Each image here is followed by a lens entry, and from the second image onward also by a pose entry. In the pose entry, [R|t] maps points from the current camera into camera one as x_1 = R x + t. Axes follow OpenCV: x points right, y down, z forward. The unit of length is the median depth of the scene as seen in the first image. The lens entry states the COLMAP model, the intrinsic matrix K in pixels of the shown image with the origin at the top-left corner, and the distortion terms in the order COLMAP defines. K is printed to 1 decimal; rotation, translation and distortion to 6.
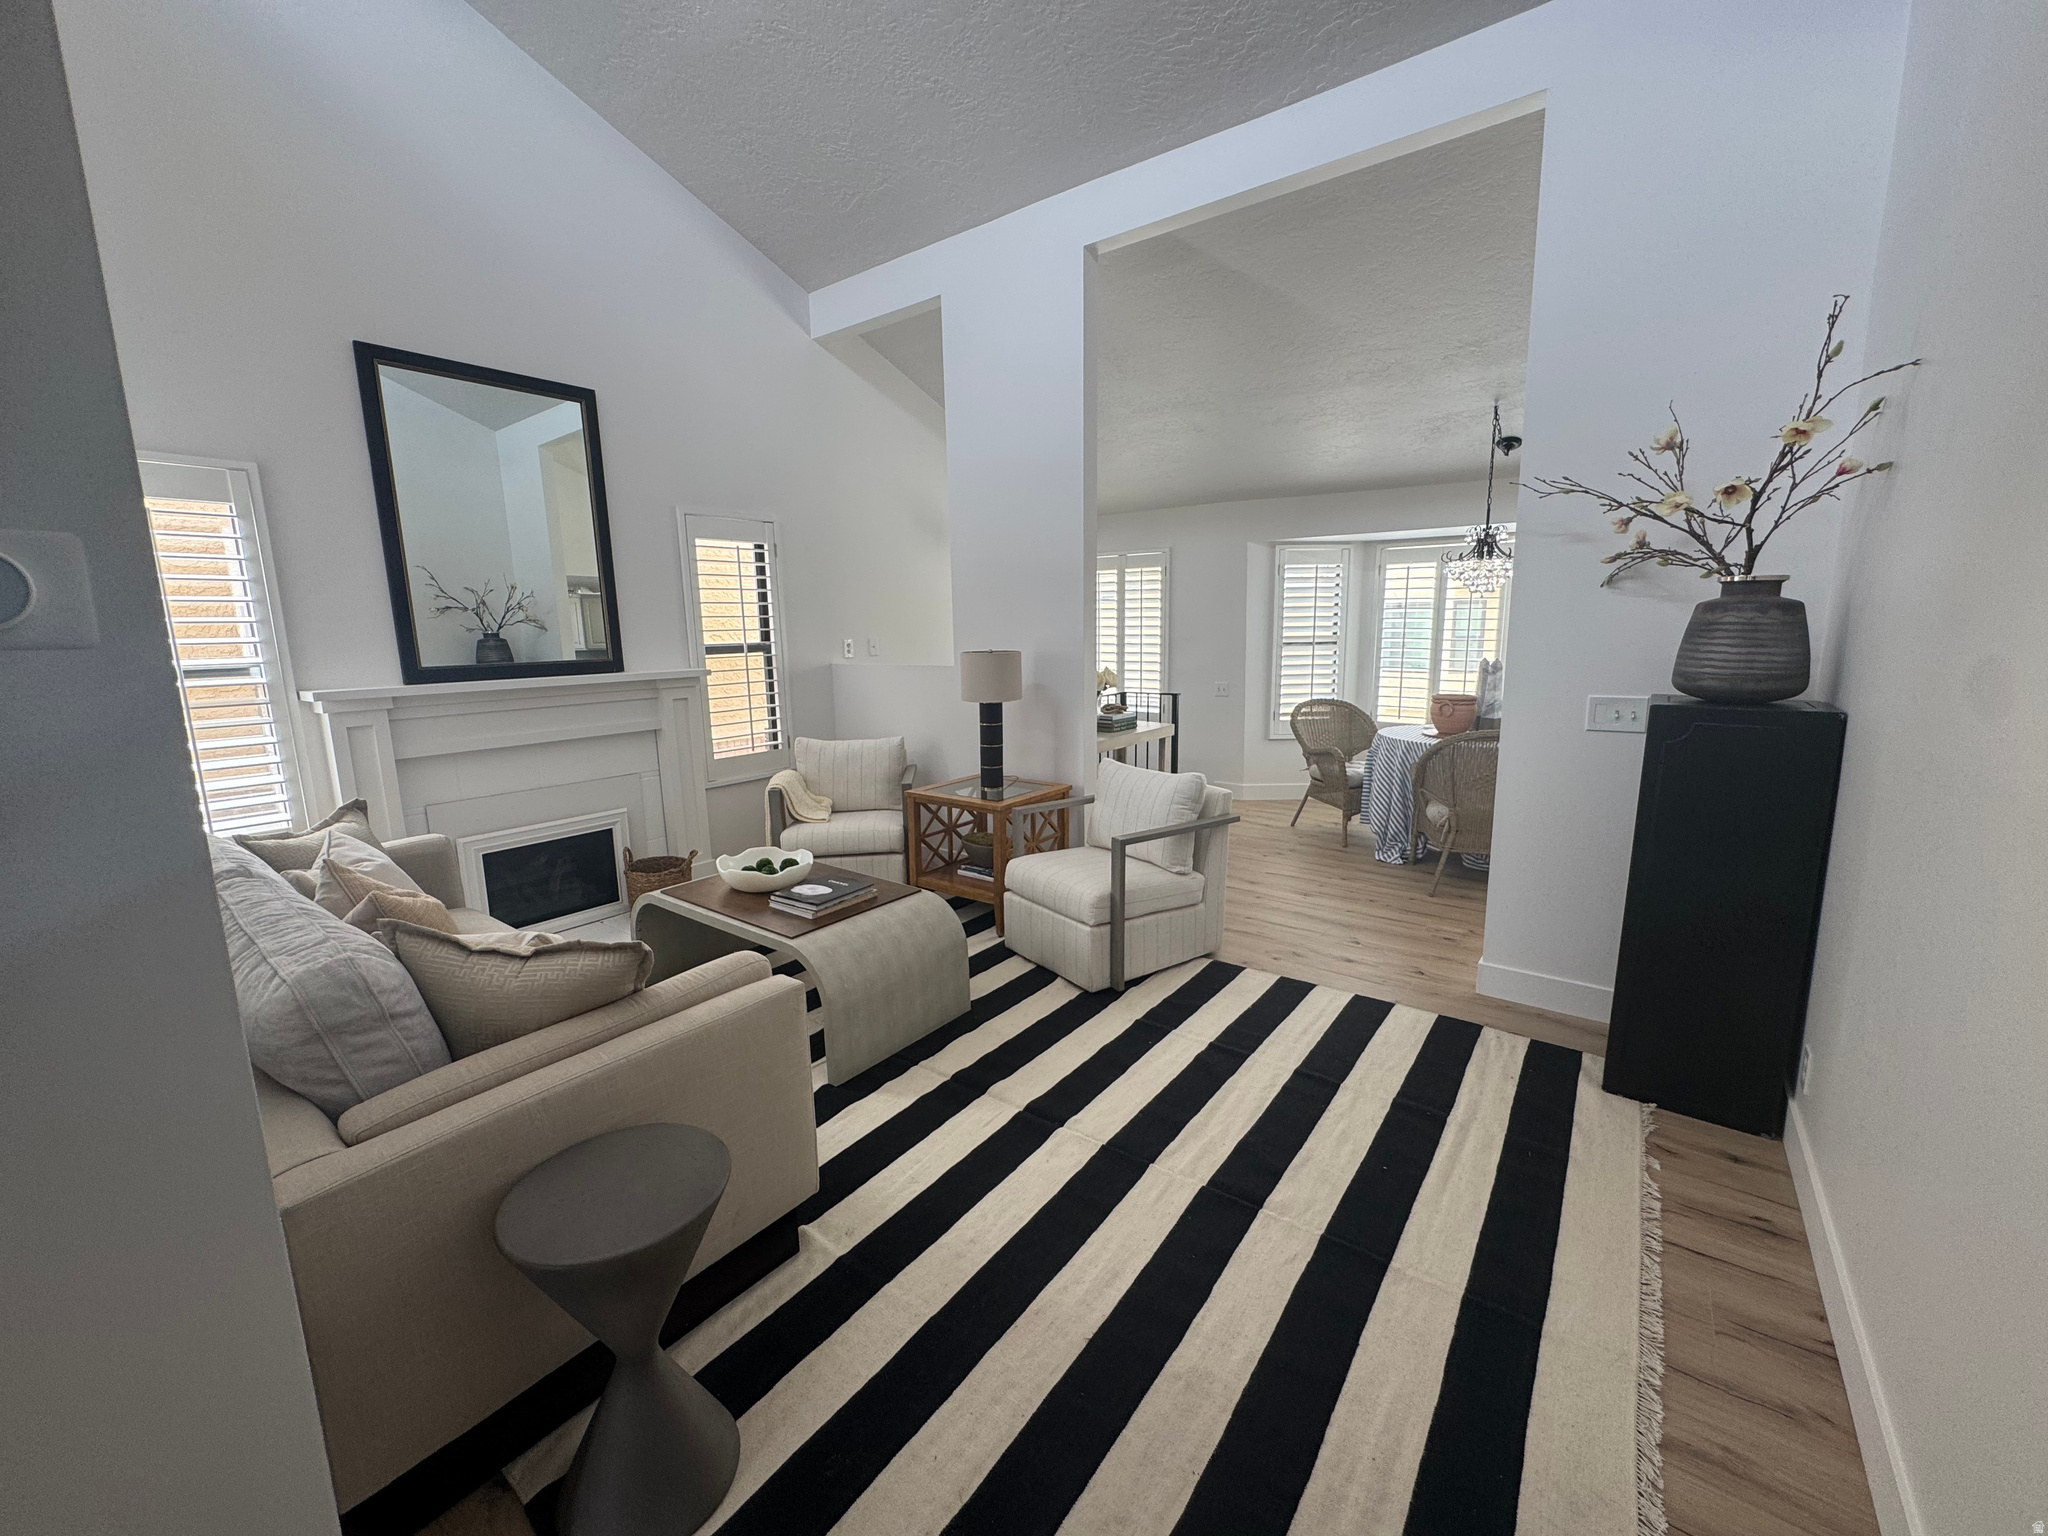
lens RADIAL K [[814.3, 0, 1021.5], [0, 814.3, 767.9], [0, 0, 1]] dist [-0.004593, 0.000666]
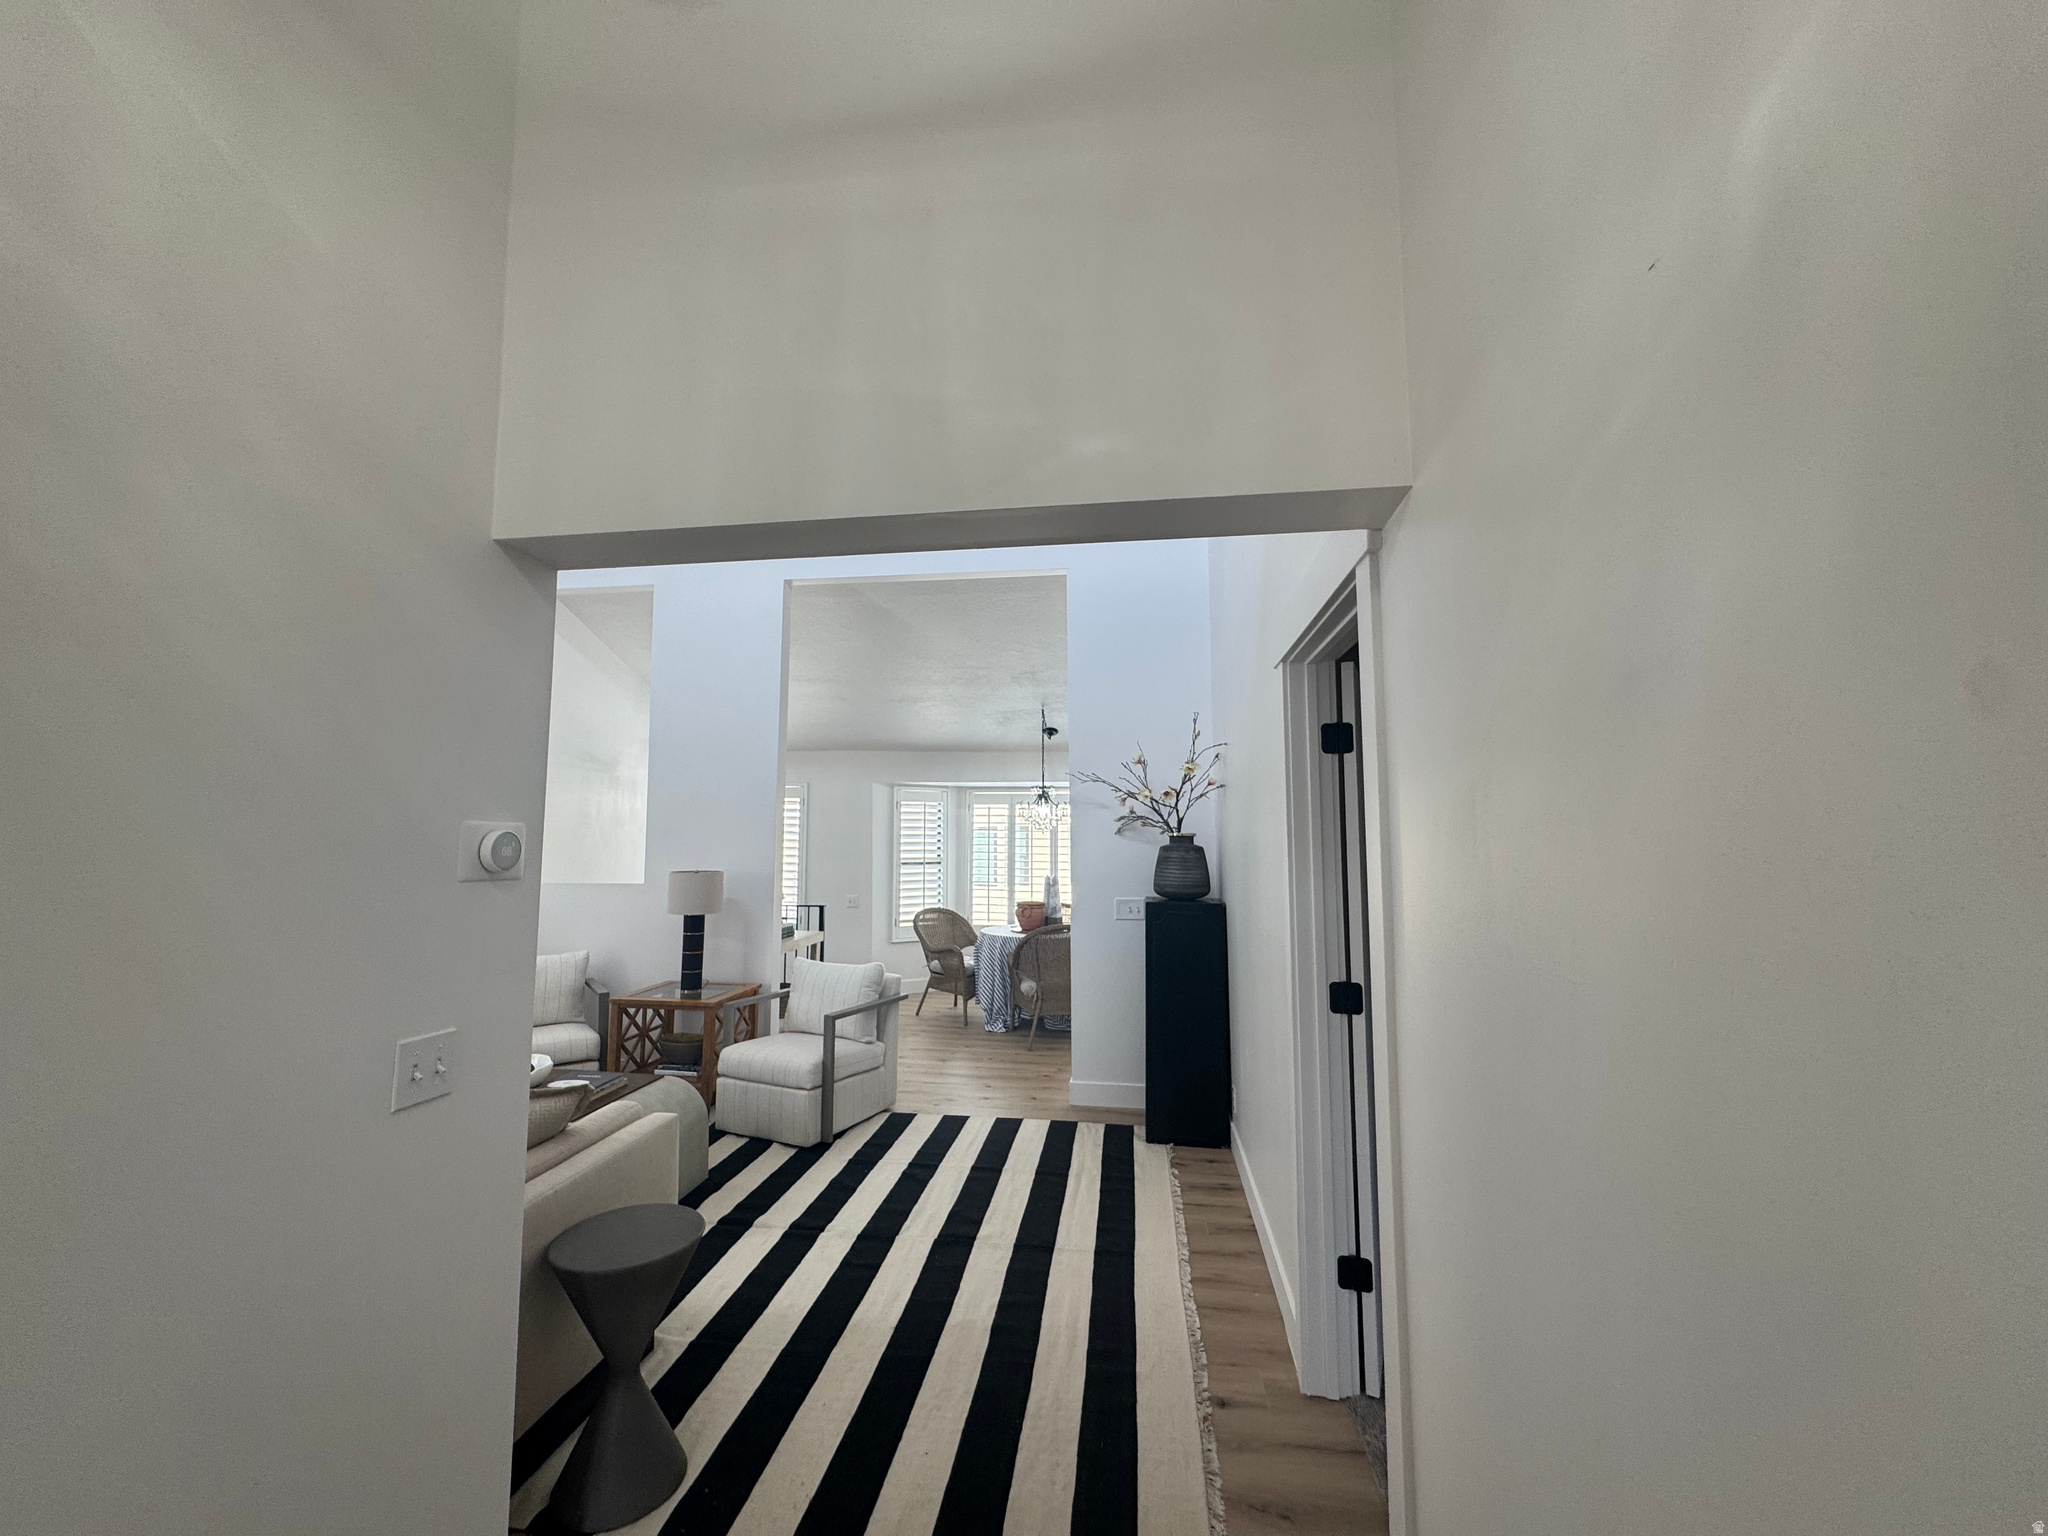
lens RADIAL K [[814.3, 0, 1021.7], [0, 814.3, 774.8], [0, 0, 1]] dist [-0.004593, 0.000666]
pose [[0.871409, 0.056384, 0.487307, -0.245381], [0.067961, 0.969918, -0.233753, 0.035250], [-0.485827, 0.236812, 0.841363, -0.307809]]
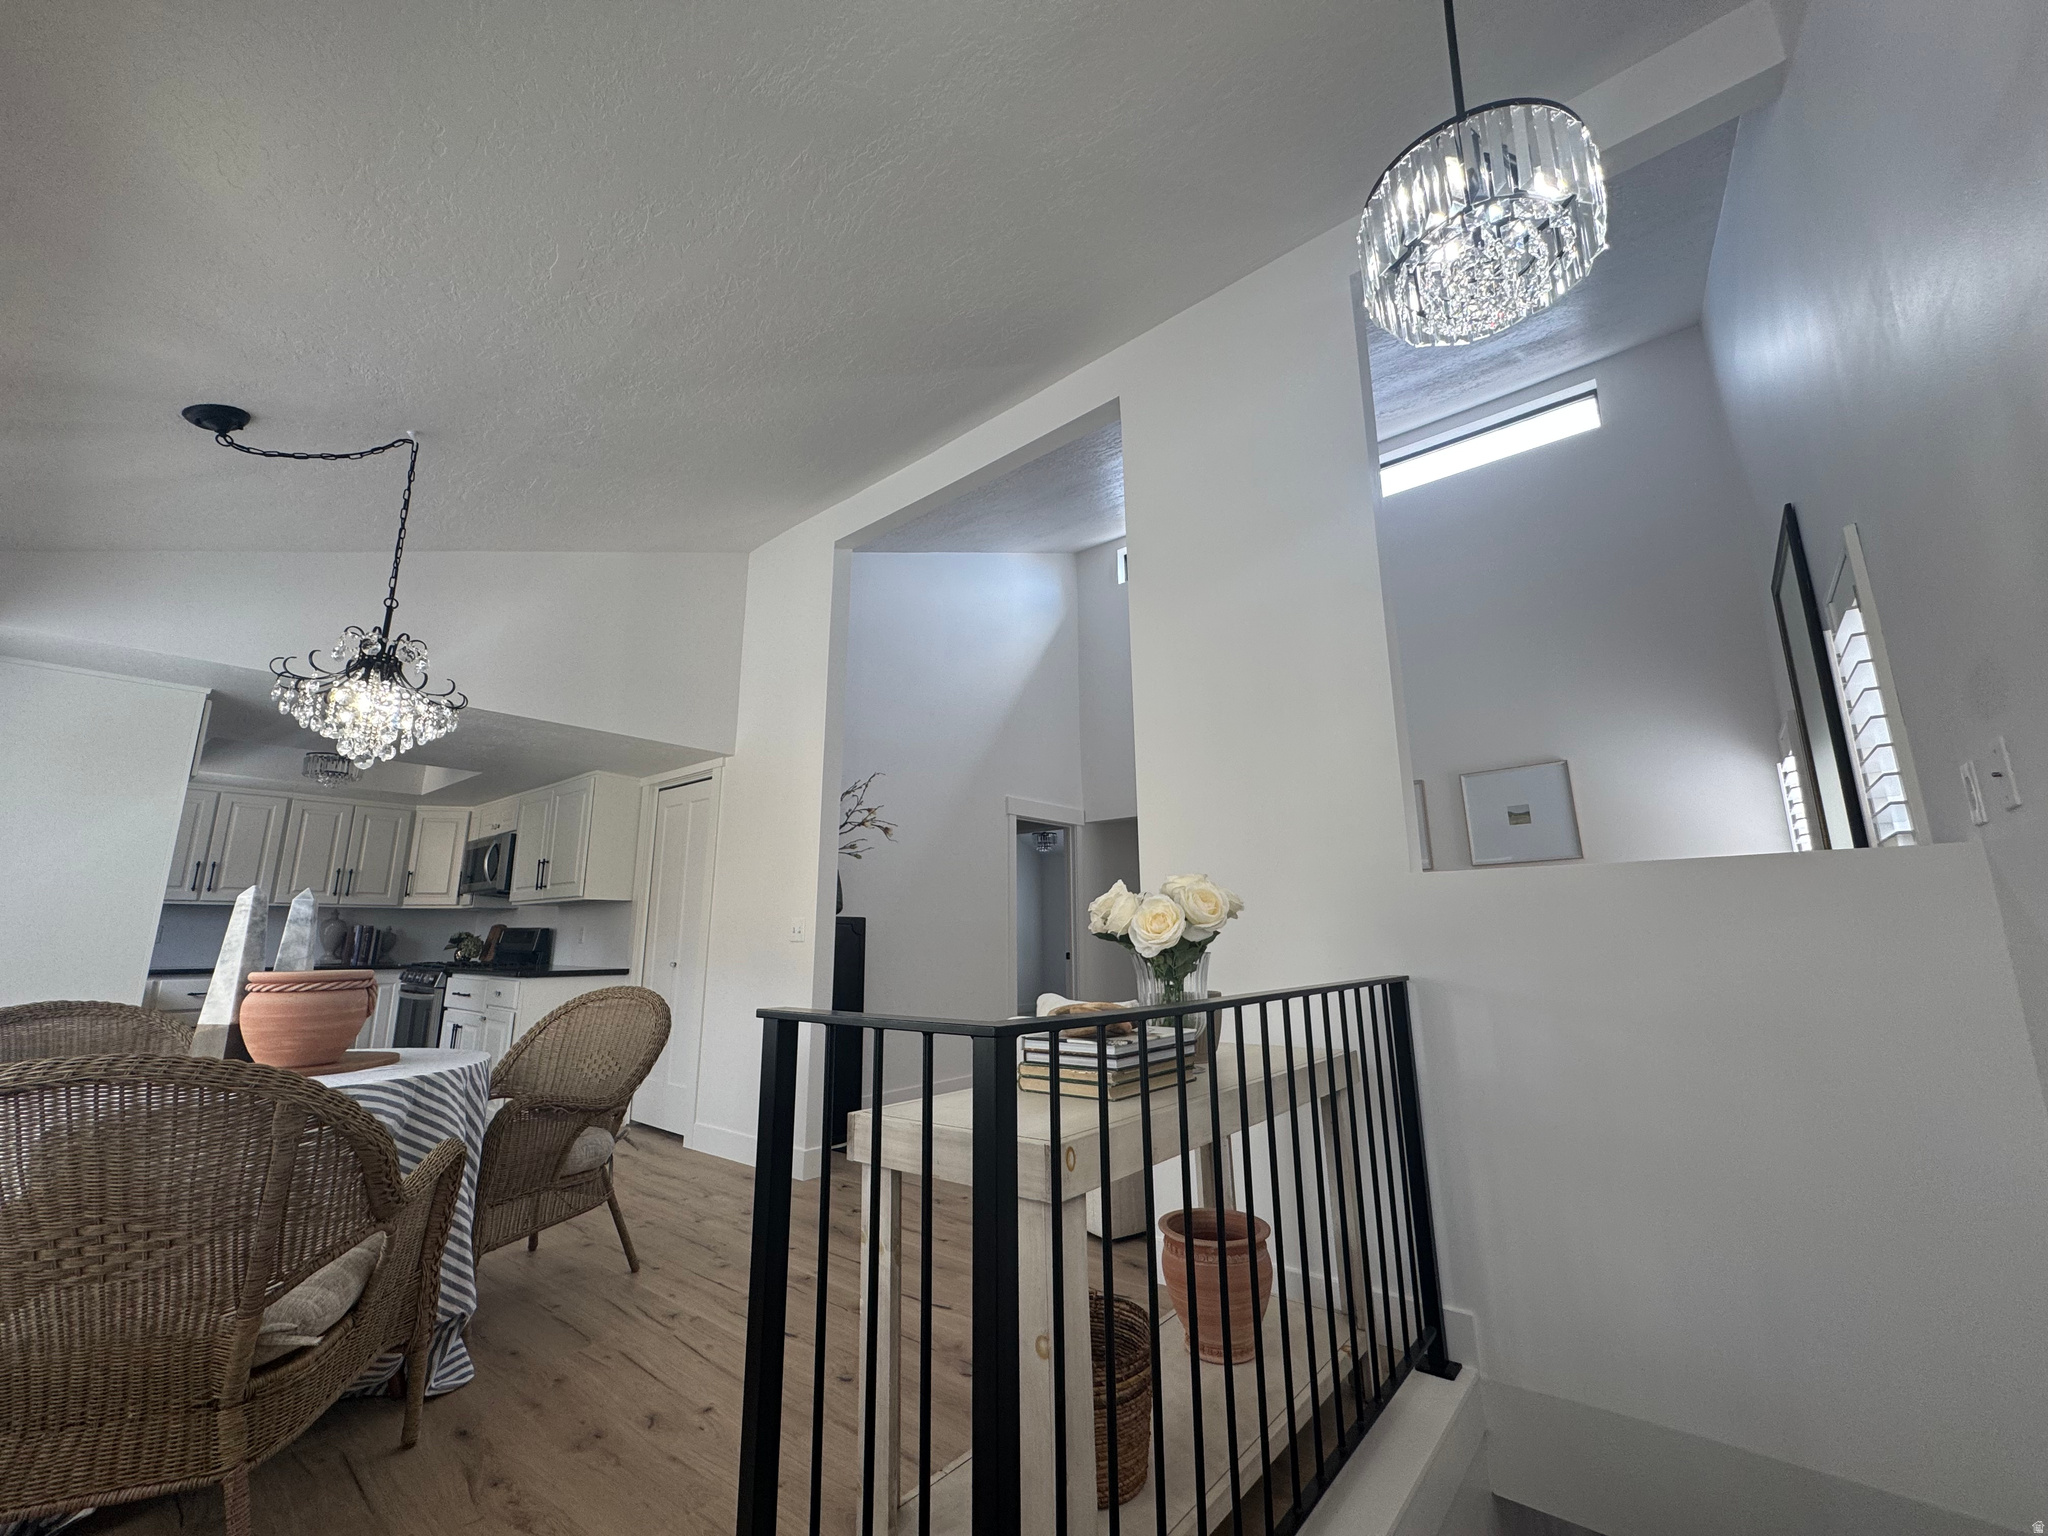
lens RADIAL K [[814.3, 0, 1023.6], [0, 814.3, 766.4], [0, 0, 1]] dist [-0.004593, 0.000666]
pose [[-0.998729, 0.031535, 0.039315, 0.196054], [0.029843, 0.998633, -0.042903, -0.246183], [-0.040614, -0.041676, -0.998305, 2.062592]]
